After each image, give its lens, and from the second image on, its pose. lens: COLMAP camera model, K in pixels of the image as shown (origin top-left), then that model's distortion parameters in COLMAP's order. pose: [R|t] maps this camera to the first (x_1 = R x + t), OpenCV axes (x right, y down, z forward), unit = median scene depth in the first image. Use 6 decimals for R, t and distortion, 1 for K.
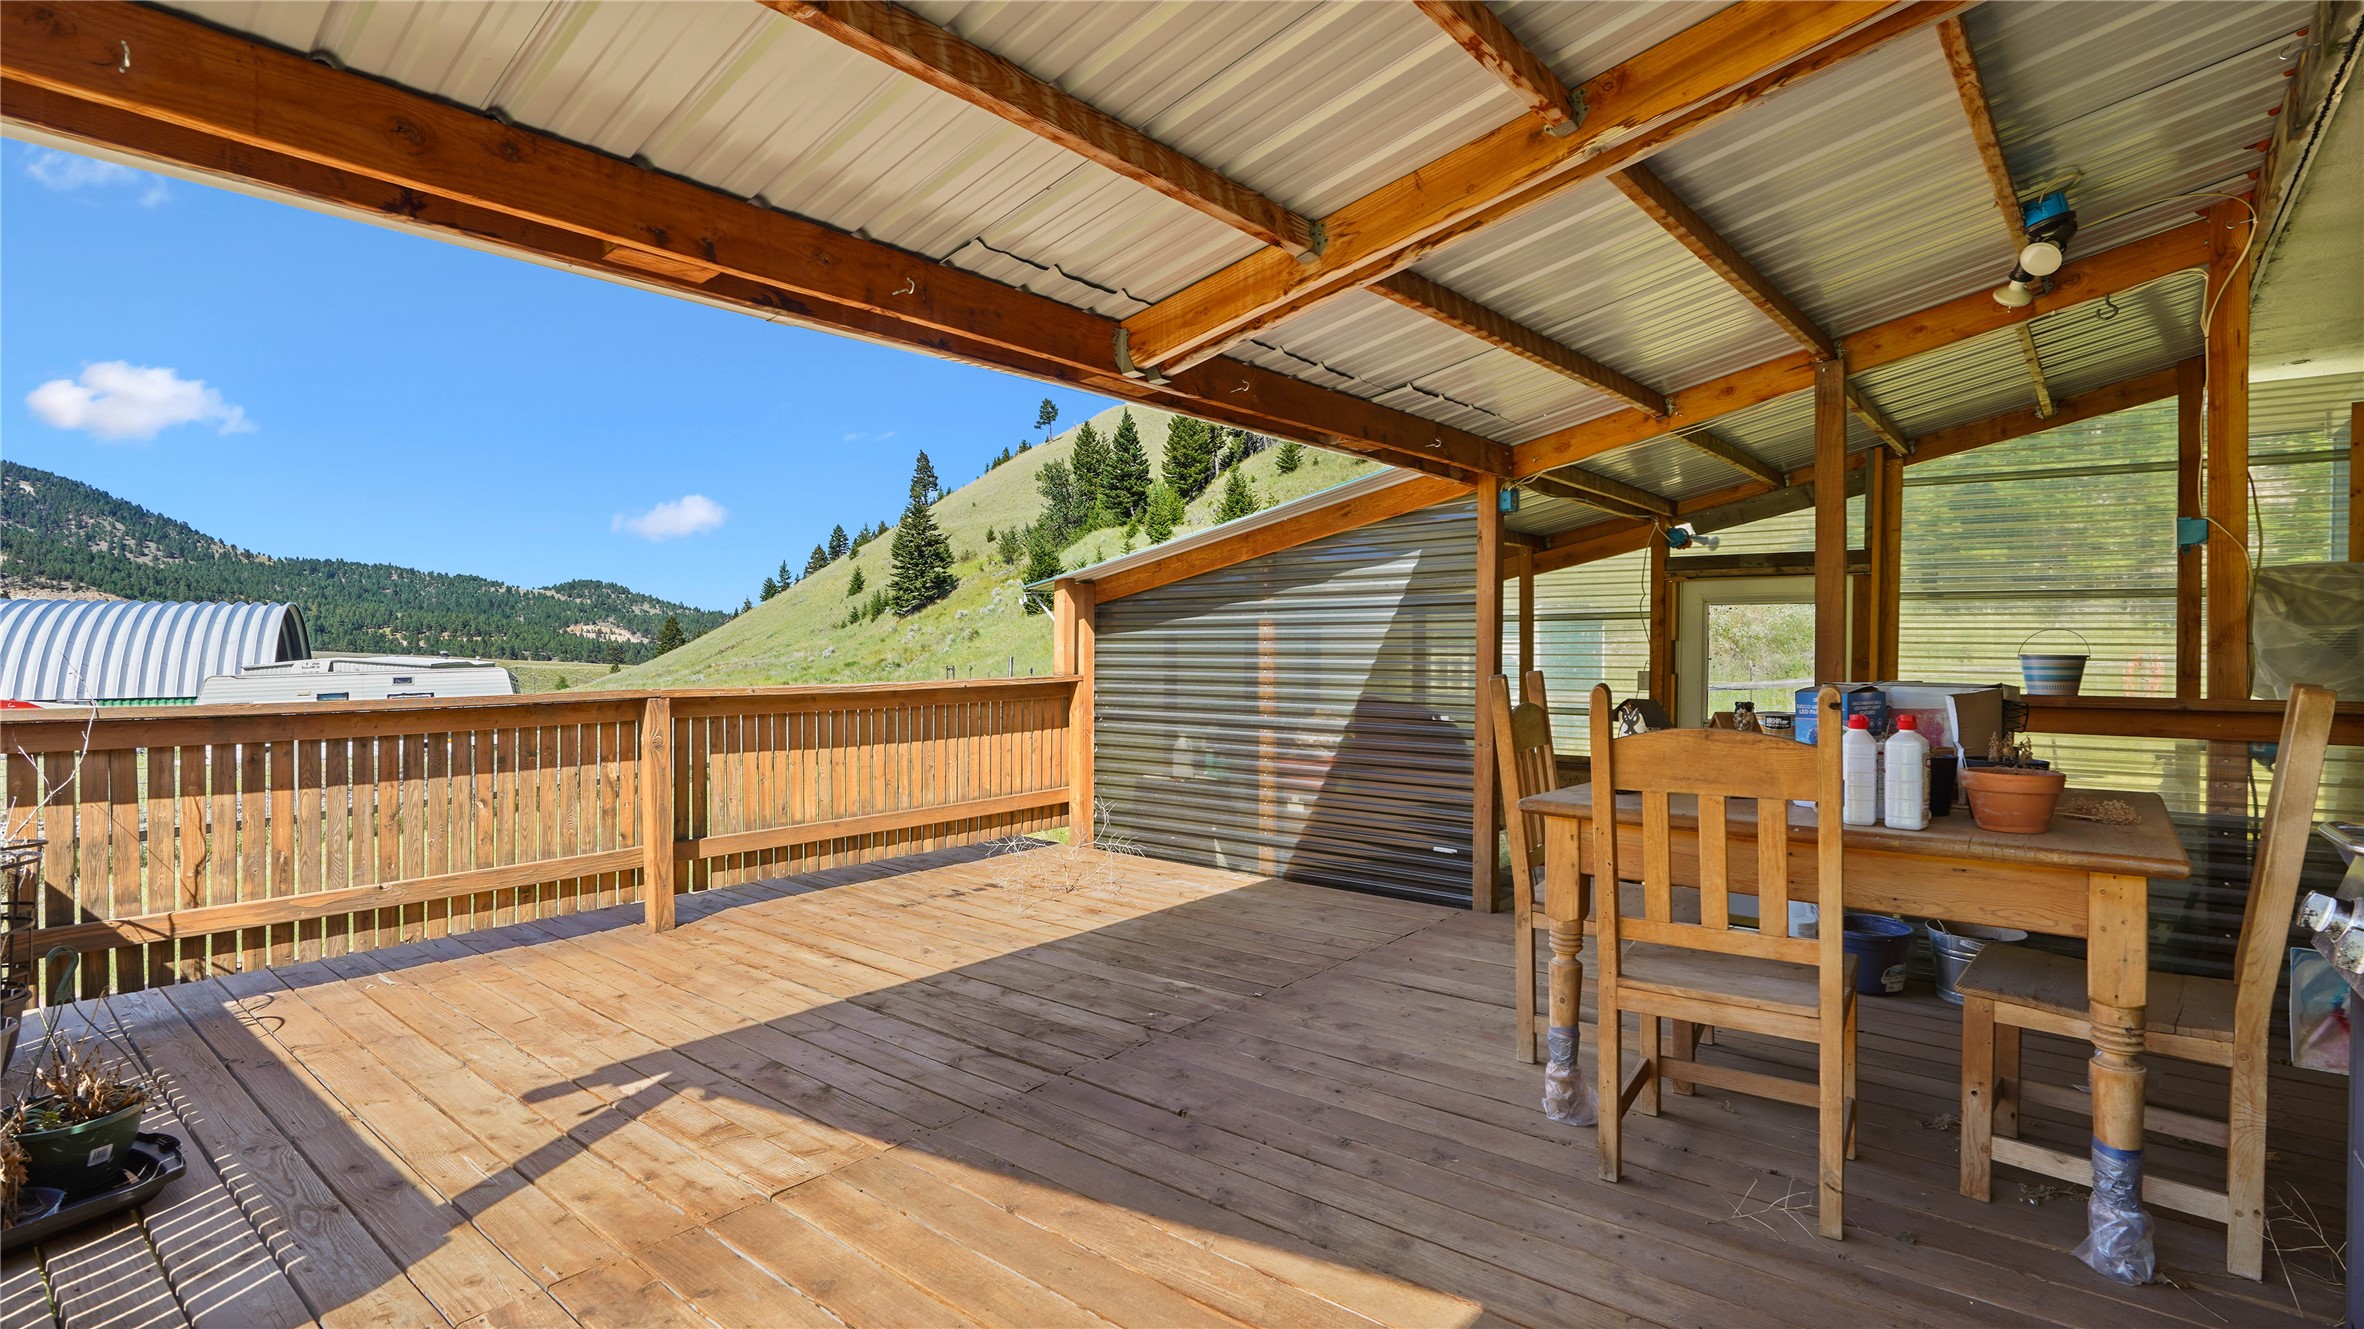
lens RADIAL K [[1076.0, 0, 1182.0], [0, 1076.0, 664.5], [0, 0, 1]] dist [0.001618, 0.000340]
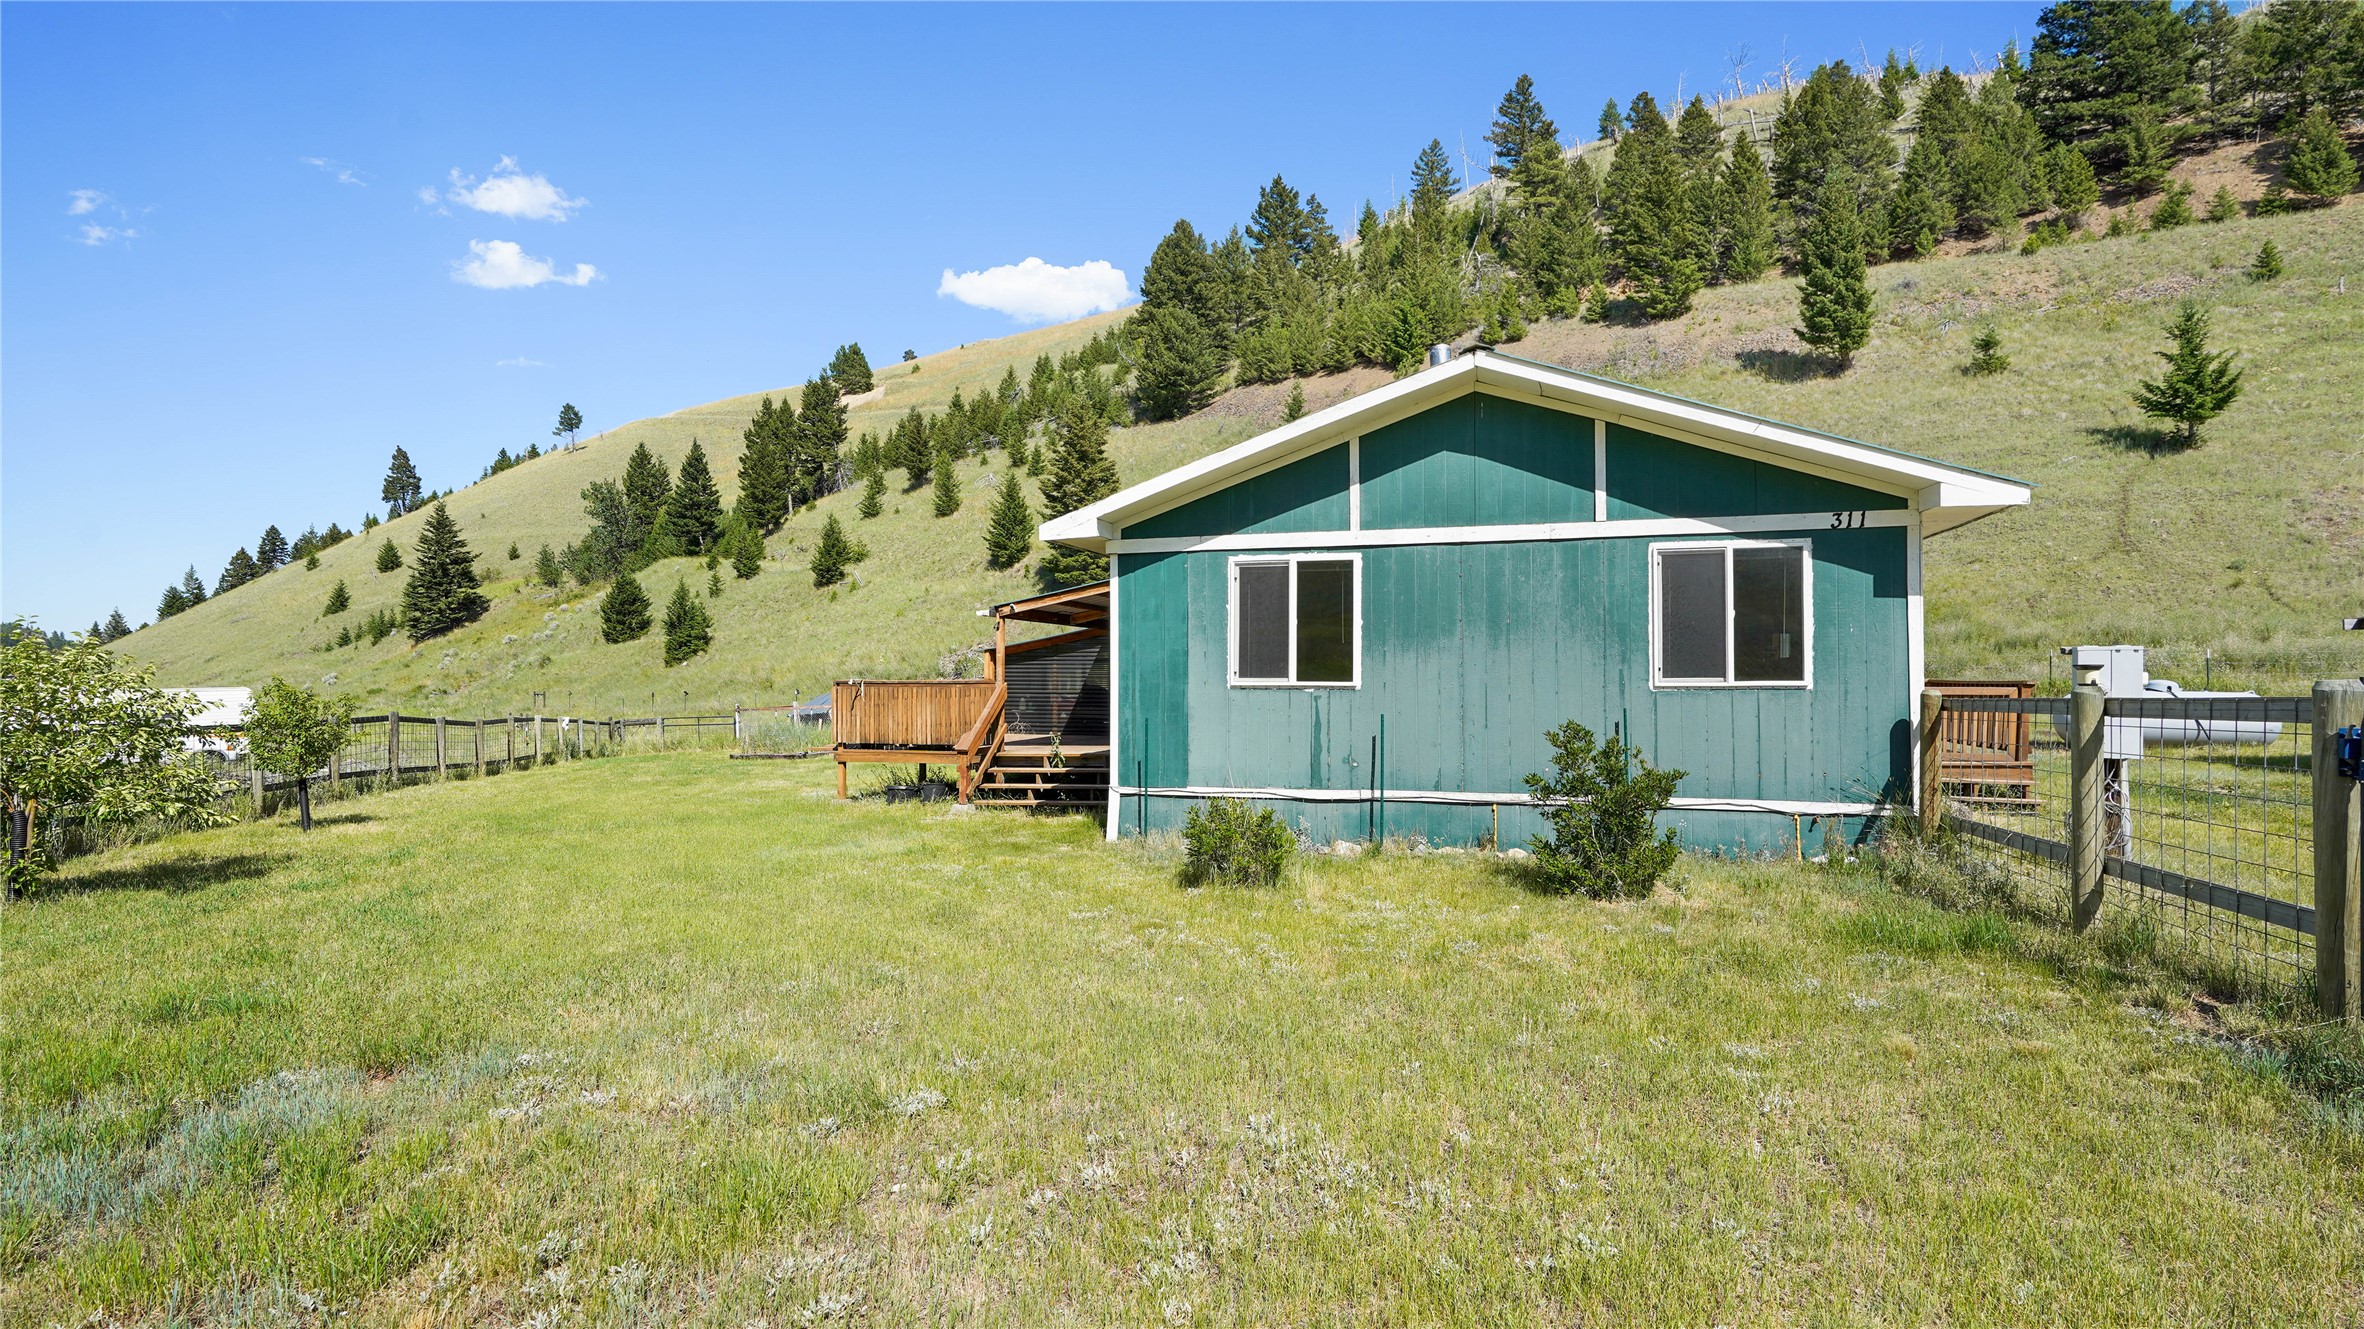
lens RADIAL K [[1076.0, 0, 1182.0], [0, 1076.0, 664.5], [0, 0, 1]] dist [0.001618, 0.000340]
pose [[0.911438, 0.007596, 0.411368, -0.916590], [0.002918, 0.999685, -0.024925, 0.018484], [-0.411427, 0.023918, 0.911129, -1.952854]]
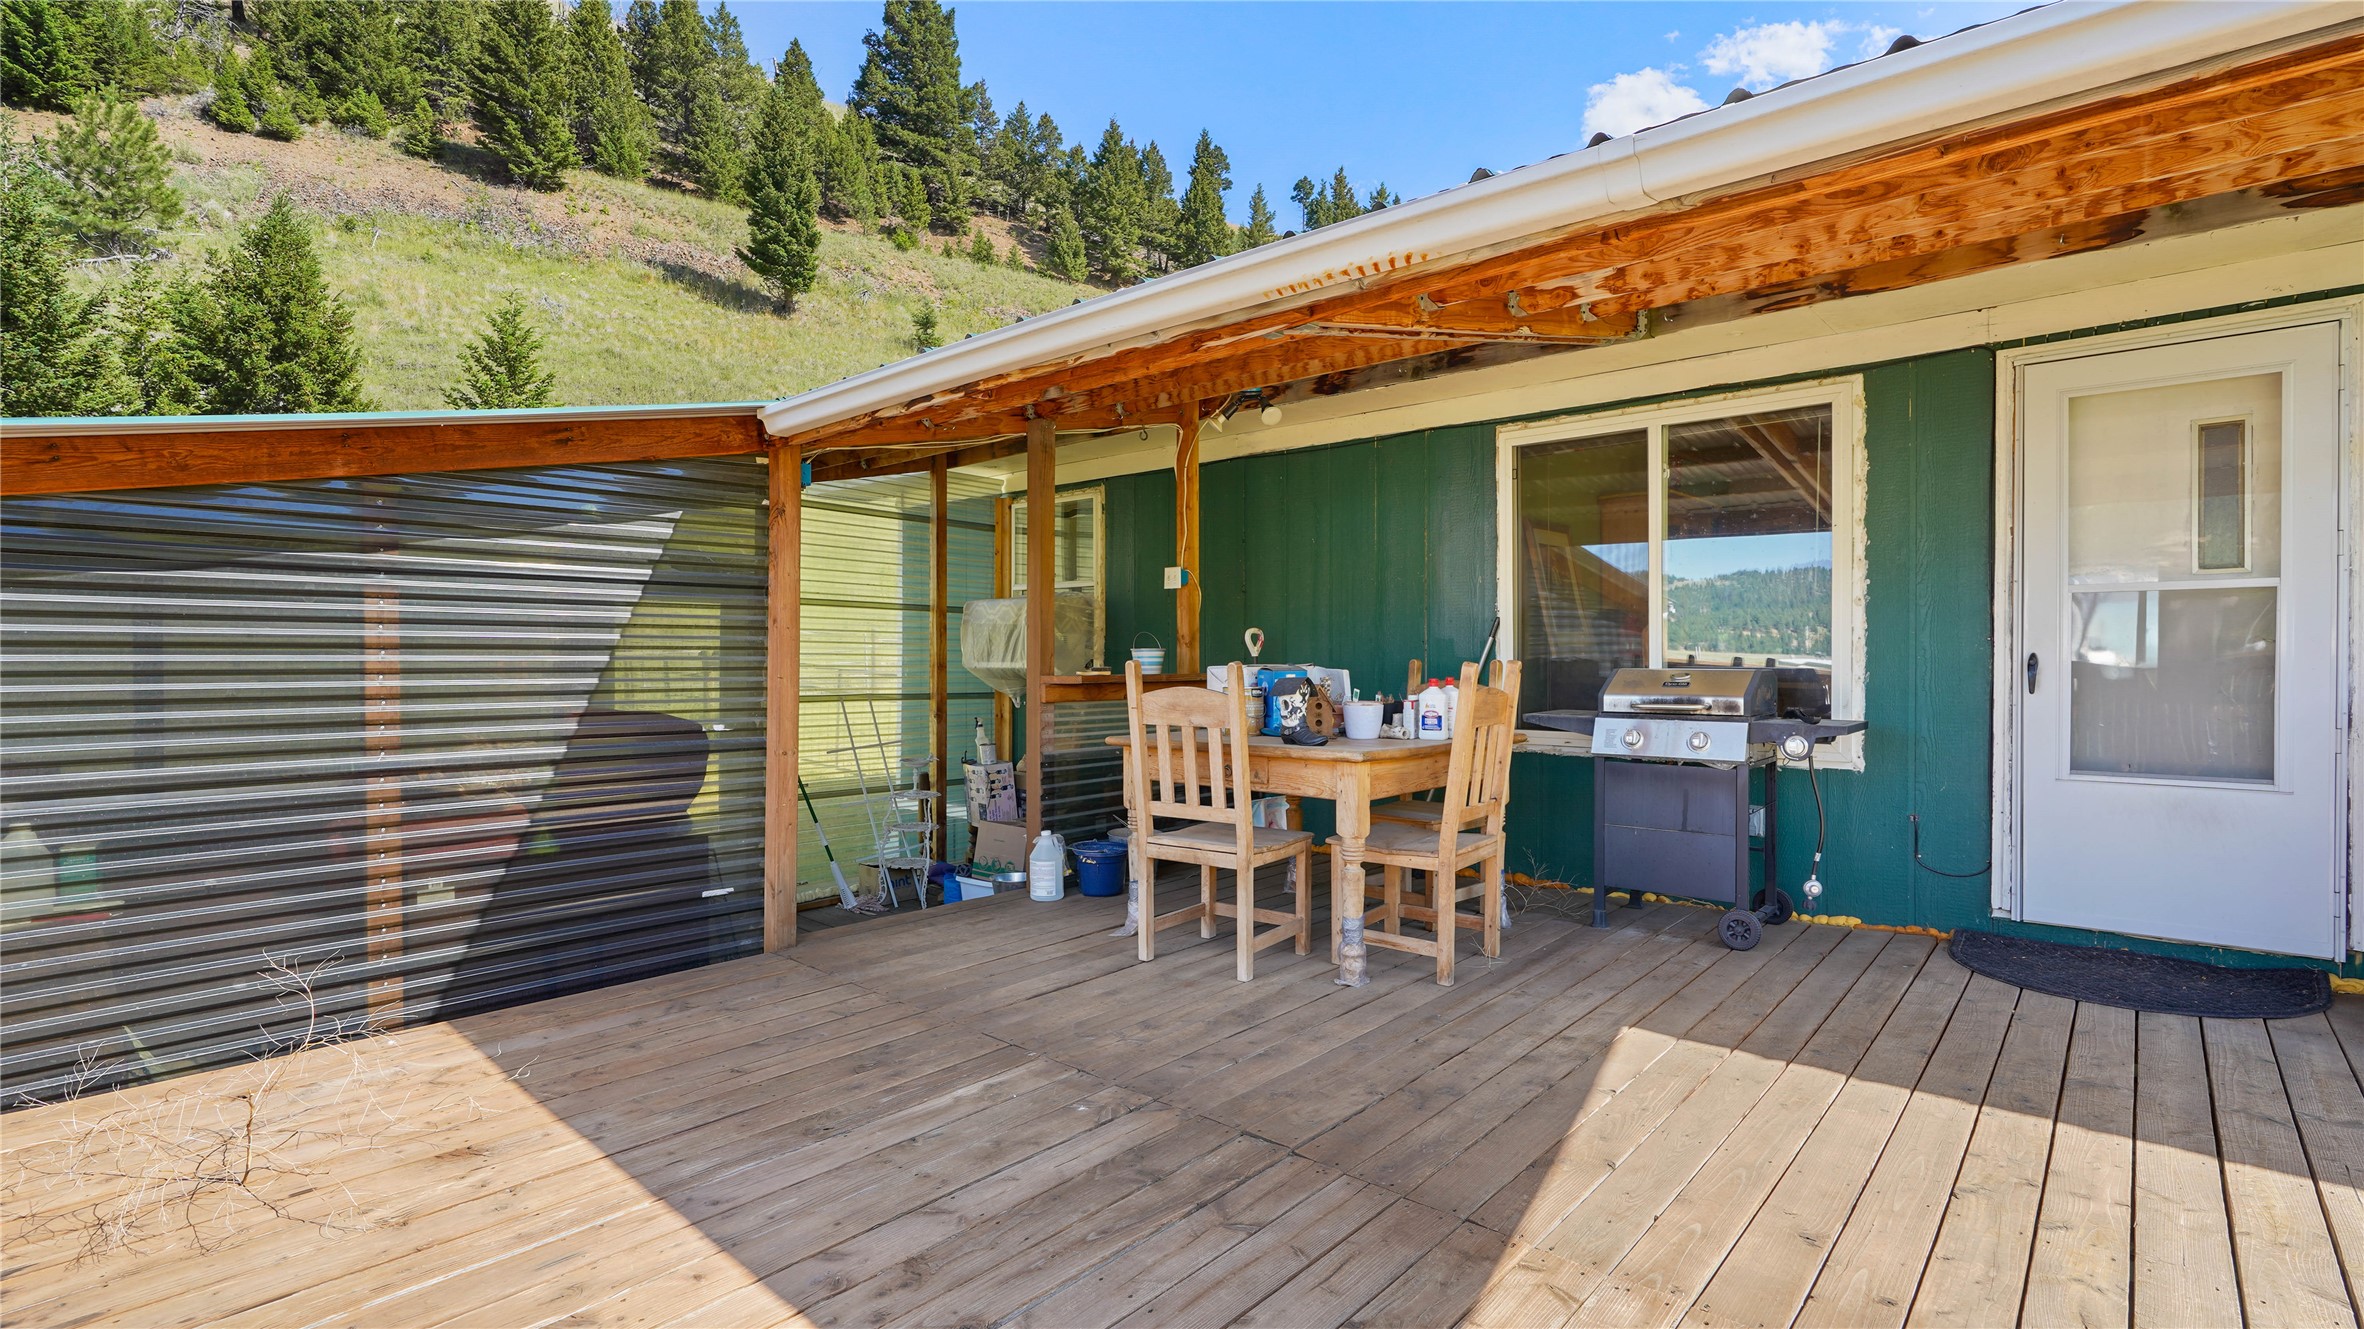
lens RADIAL K [[1109.5, 0, 1182.0], [0, 1109.5, 664.5], [0, 0, 1]] dist [0.002754, 0.000694]
pose [[0.041098, -0.008180, 0.999122, -0.502687], [0.014811, 0.999862, 0.007577, 0.001509], [-0.999045, 0.014486, 0.041213, 0.549269]]
